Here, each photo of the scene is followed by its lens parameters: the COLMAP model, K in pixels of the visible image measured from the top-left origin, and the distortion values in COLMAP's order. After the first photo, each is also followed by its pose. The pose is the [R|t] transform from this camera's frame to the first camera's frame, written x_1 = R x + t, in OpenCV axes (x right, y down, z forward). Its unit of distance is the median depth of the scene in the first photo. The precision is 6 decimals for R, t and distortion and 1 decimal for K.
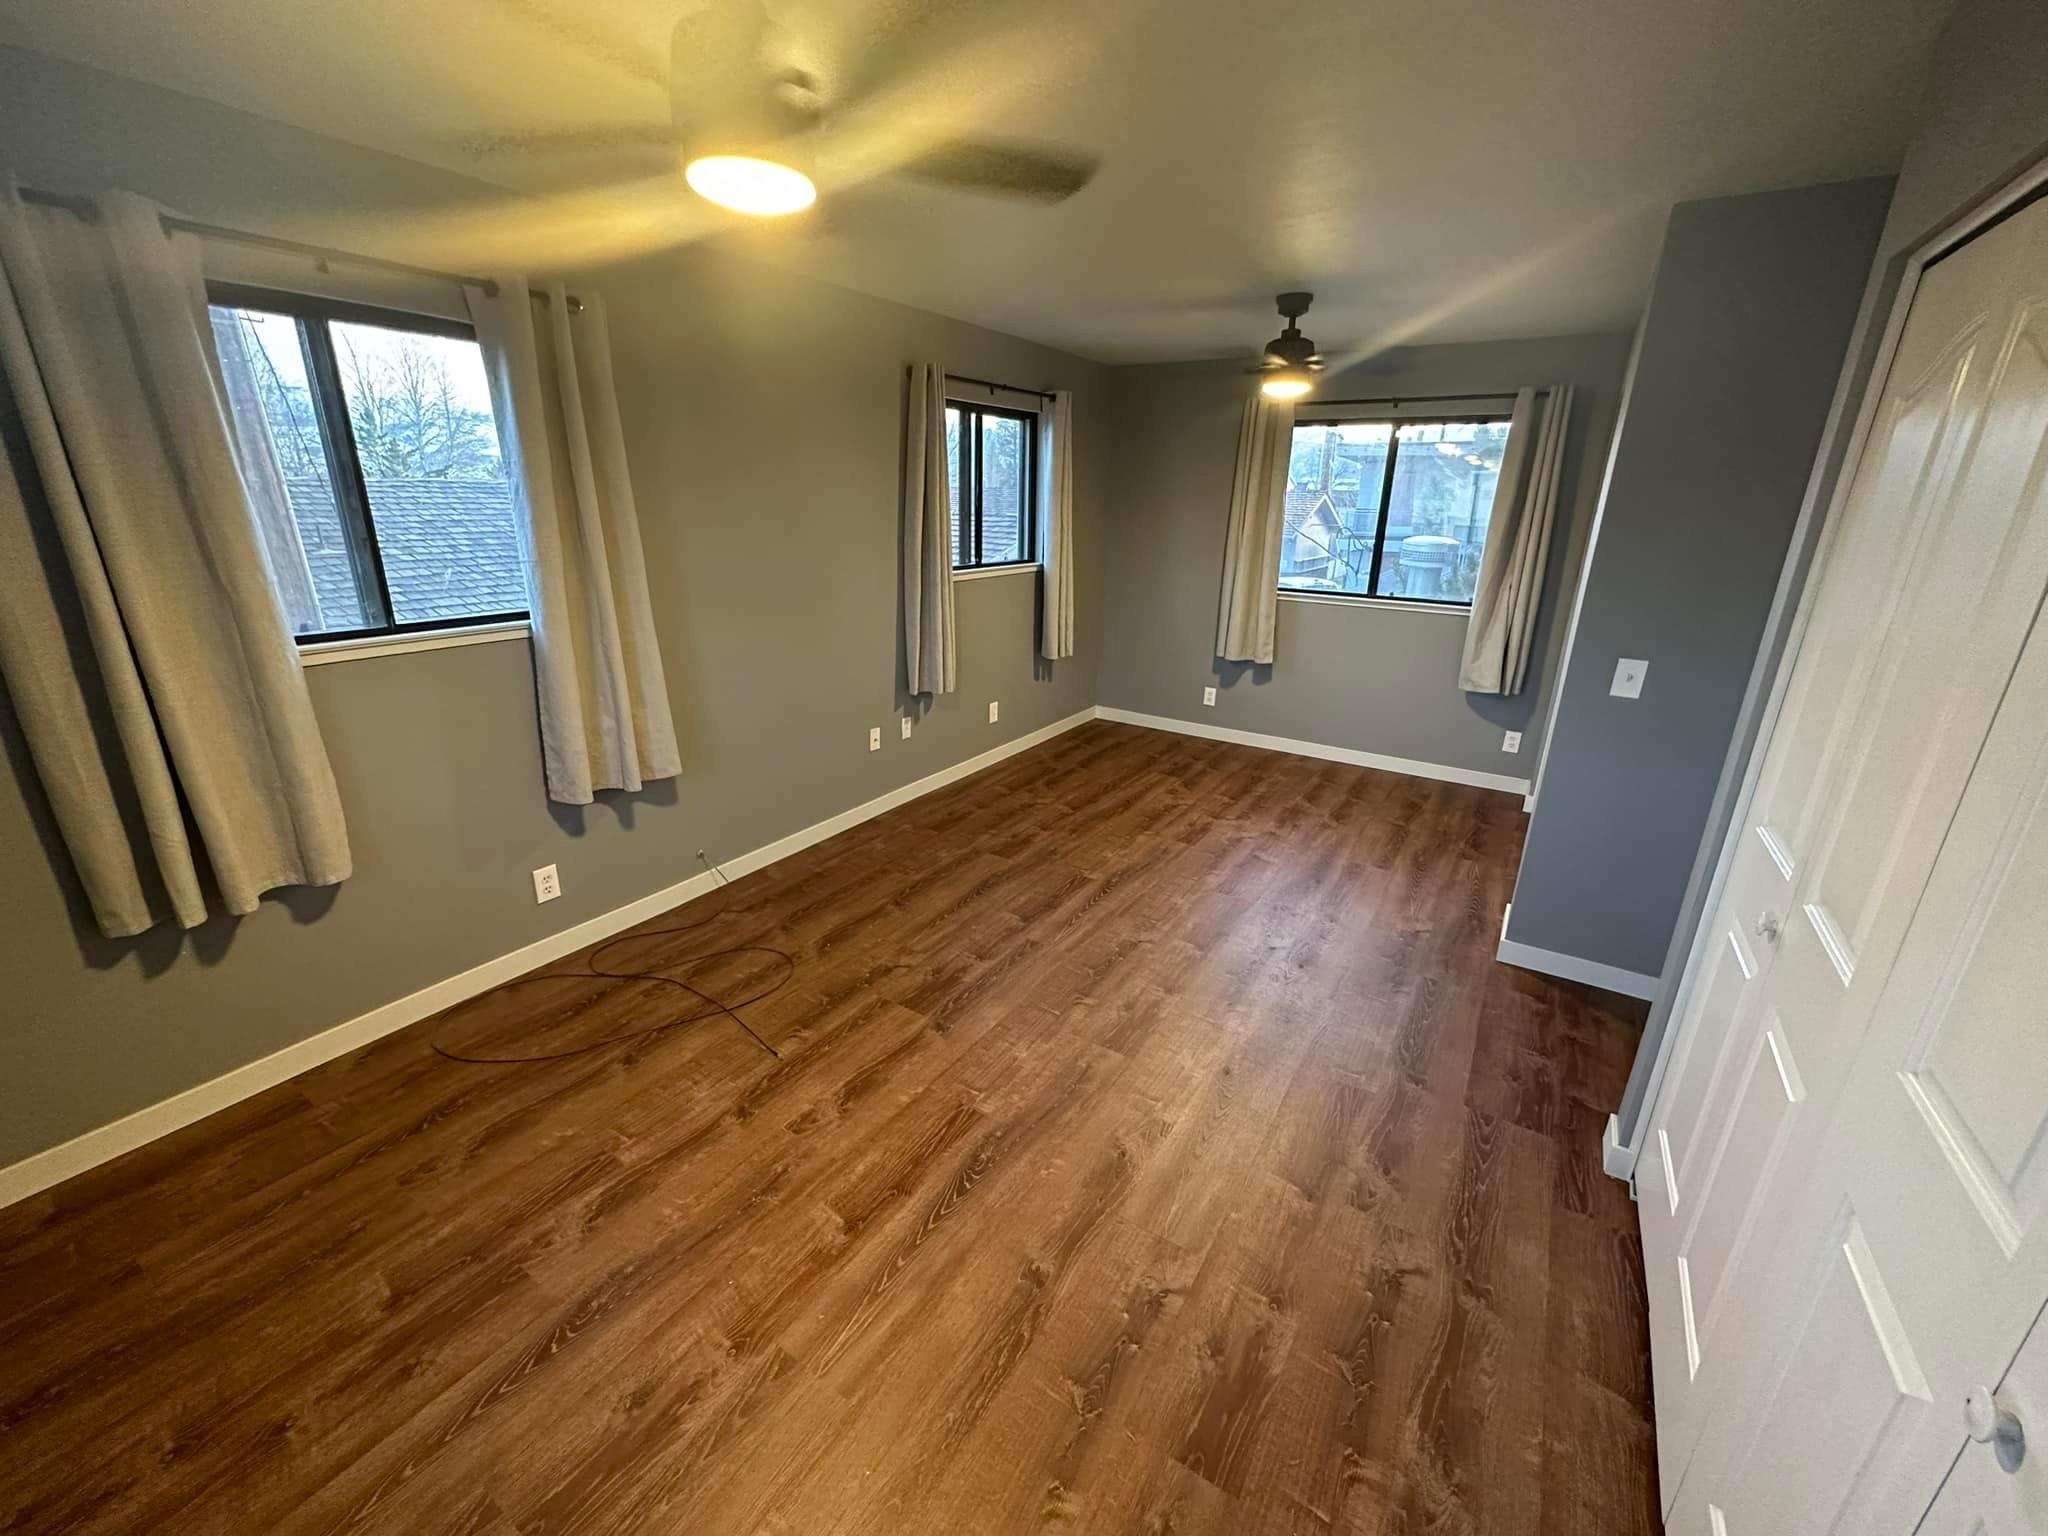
lens RADIAL K [[809.9, 0, 1018.6], [0, 809.9, 768.0], [0, 0, 1]] dist [-0.000270, -0.000637]
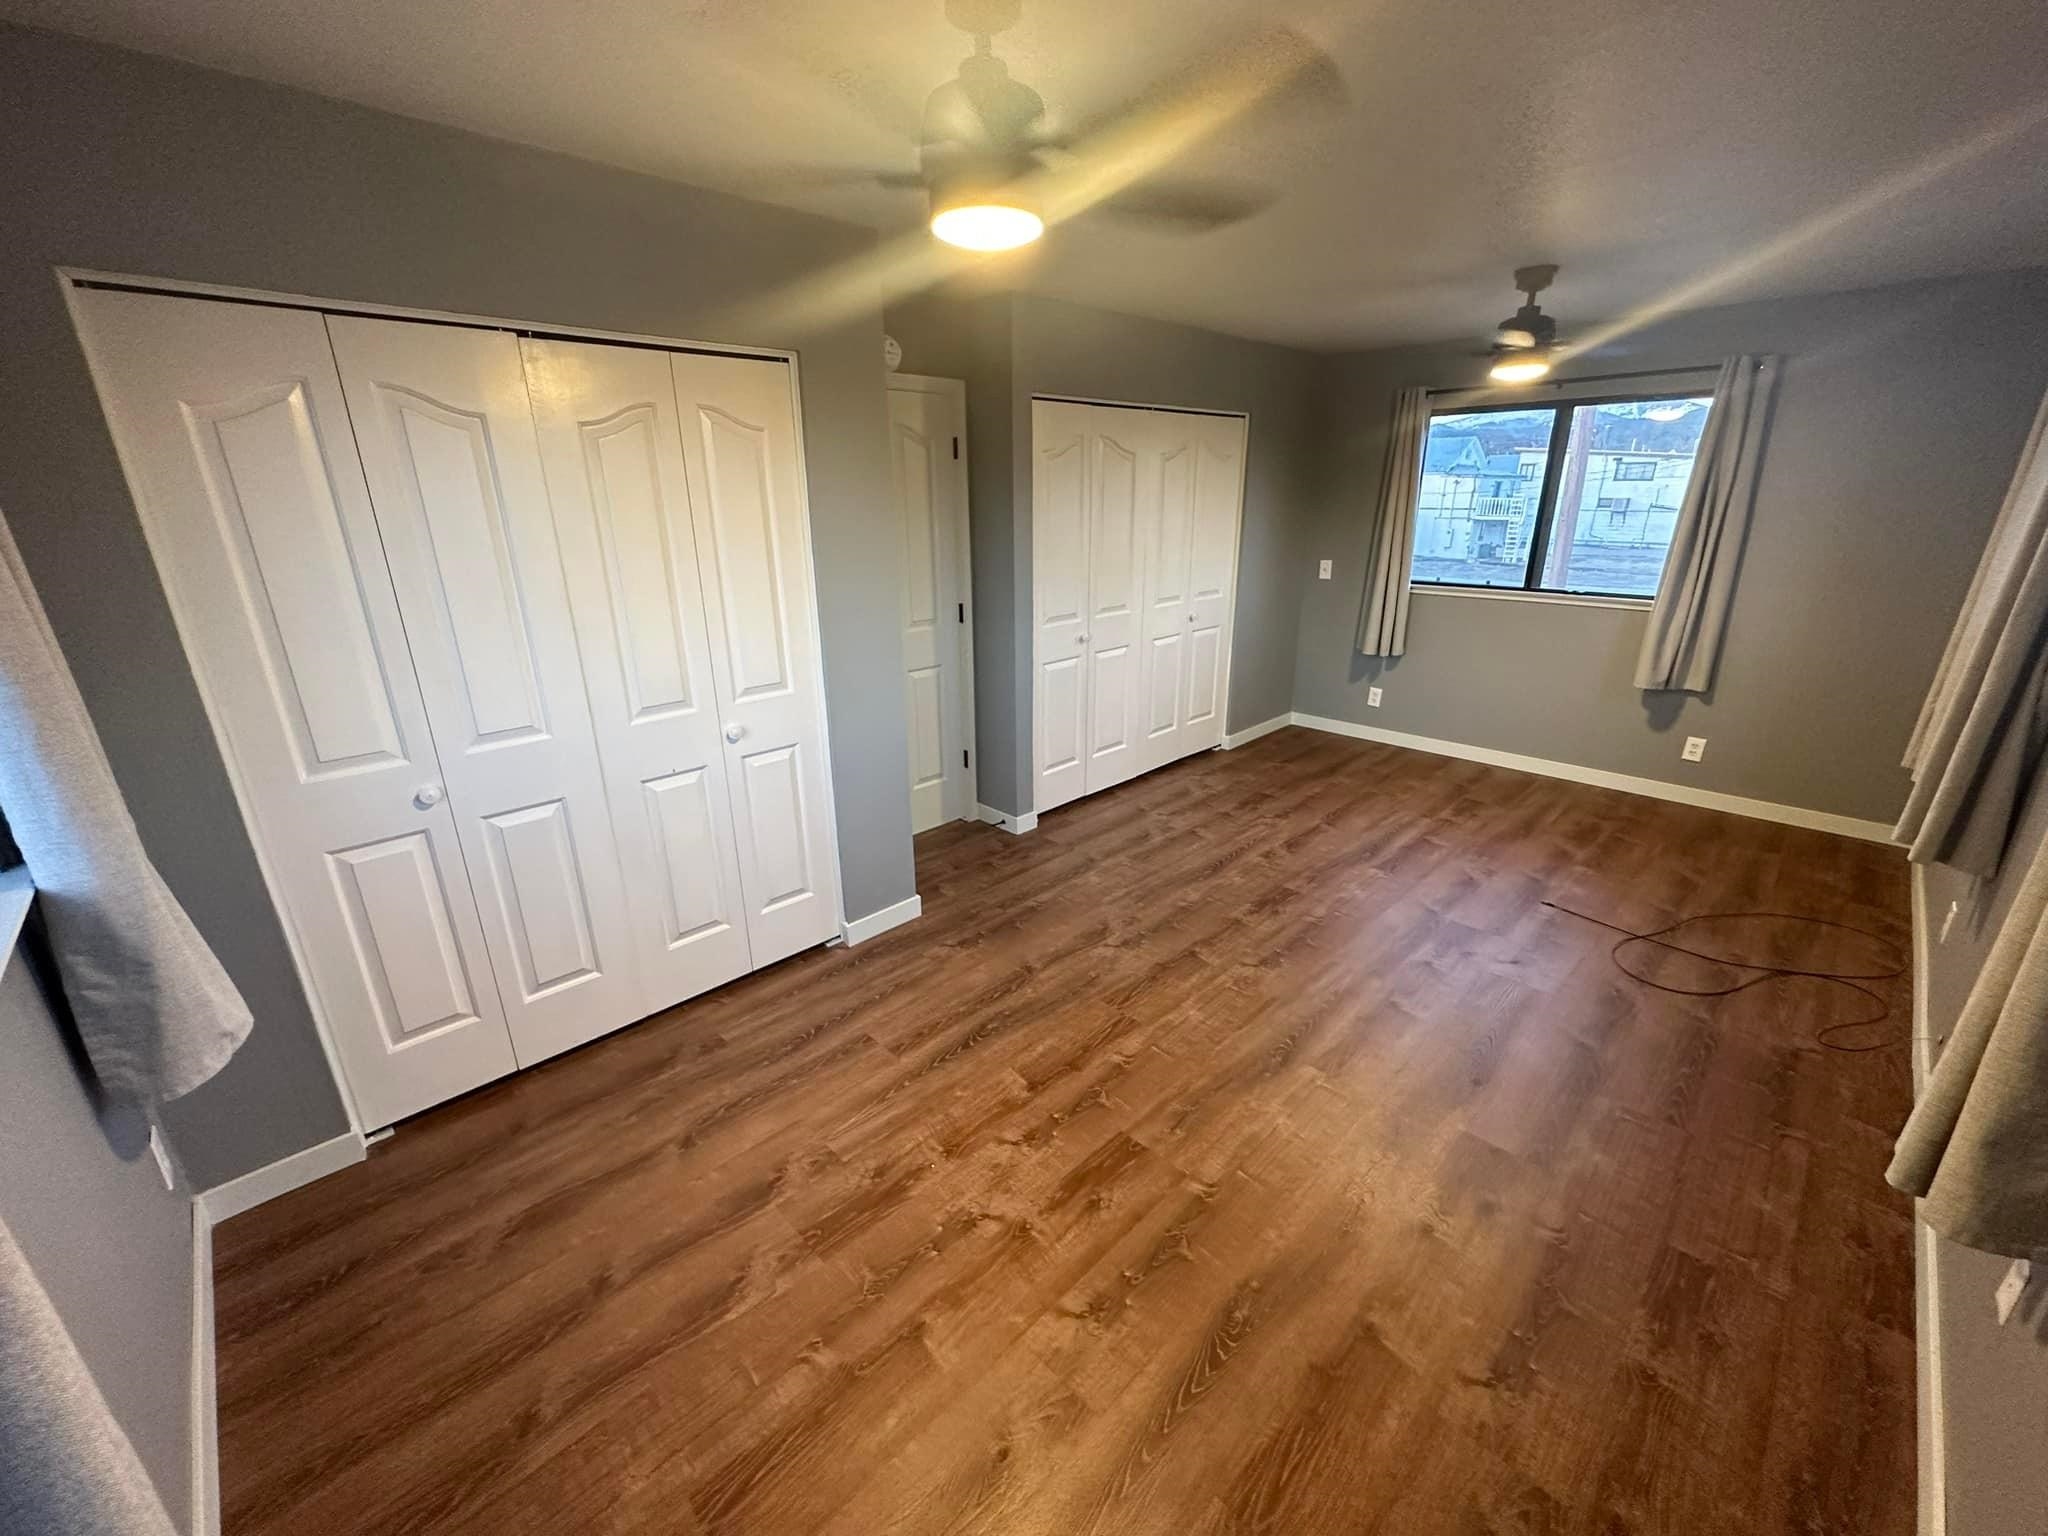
lens RADIAL K [[809.9, 0, 1018.6], [0, 809.9, 768.0], [0, 0, 1]] dist [-0.000270, -0.000637]
pose [[-0.974909, -0.079127, 0.208064, 0.248011], [0.066442, 0.788647, 0.611246, -0.578302], [-0.212456, 0.609734, -0.763602, 1.683112]]
